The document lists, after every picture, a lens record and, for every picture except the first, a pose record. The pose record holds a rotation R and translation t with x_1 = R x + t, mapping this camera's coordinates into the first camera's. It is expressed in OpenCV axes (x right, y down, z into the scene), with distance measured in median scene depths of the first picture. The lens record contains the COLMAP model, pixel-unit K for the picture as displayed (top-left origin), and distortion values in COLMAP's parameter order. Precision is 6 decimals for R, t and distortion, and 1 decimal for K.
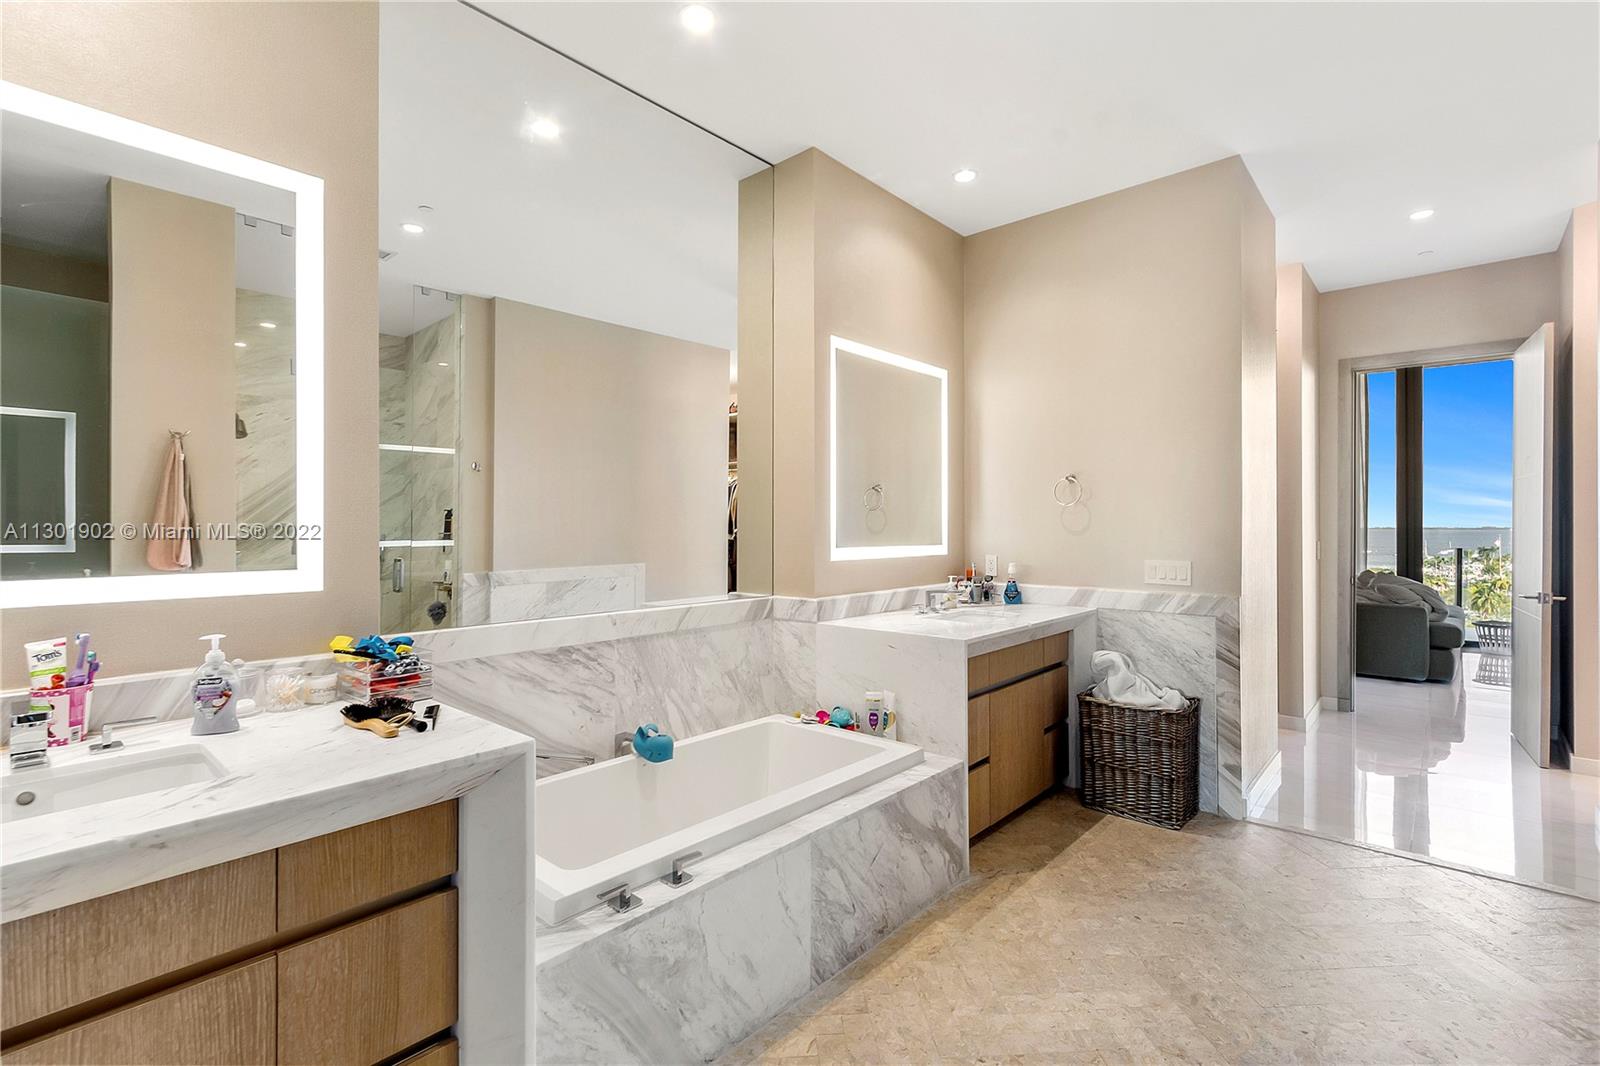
lens RADIAL K [[731.6, 0, 801.3], [0, 731.6, 533.9], [0, 0, 1]] dist [0.002035, 0.000667]
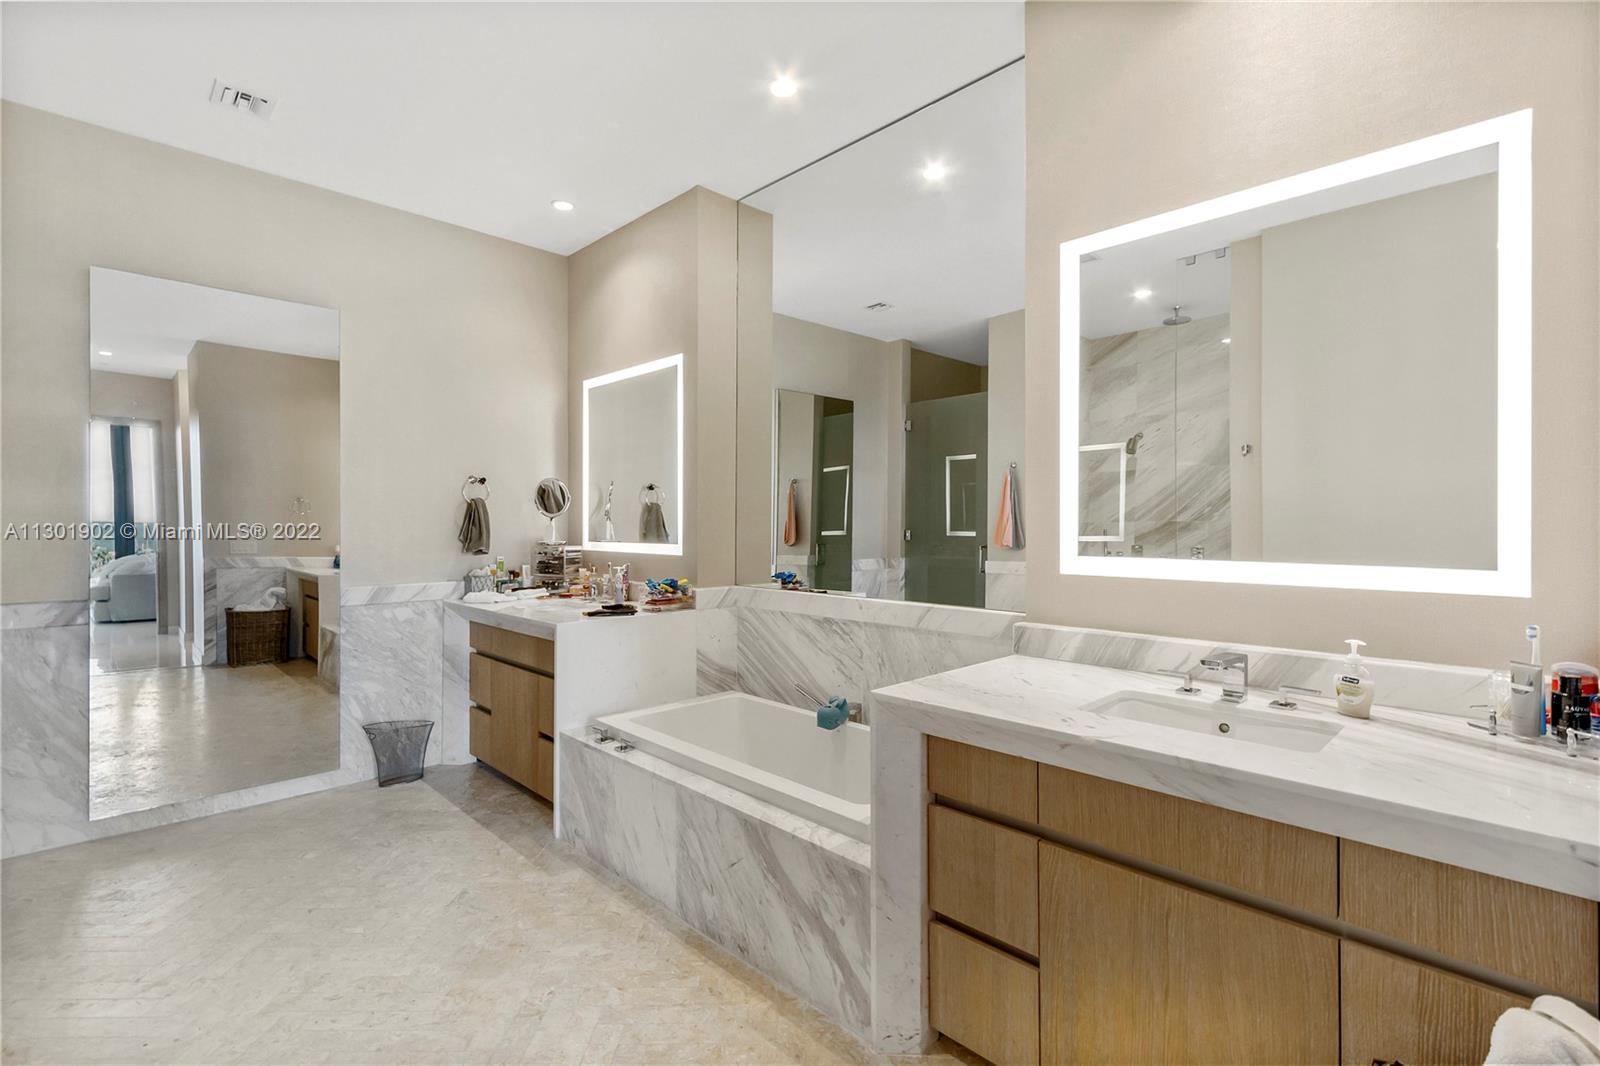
lens RADIAL K [[731.6, 0, 798.8], [0, 731.6, 526.4], [0, 0, 1]] dist [0.002035, 0.000667]
pose [[-0.075213, 0.005780, -0.997151, 1.000247], [-0.004931, 0.999969, 0.006168, -0.014497], [0.997155, 0.005380, -0.075182, 1.085584]]
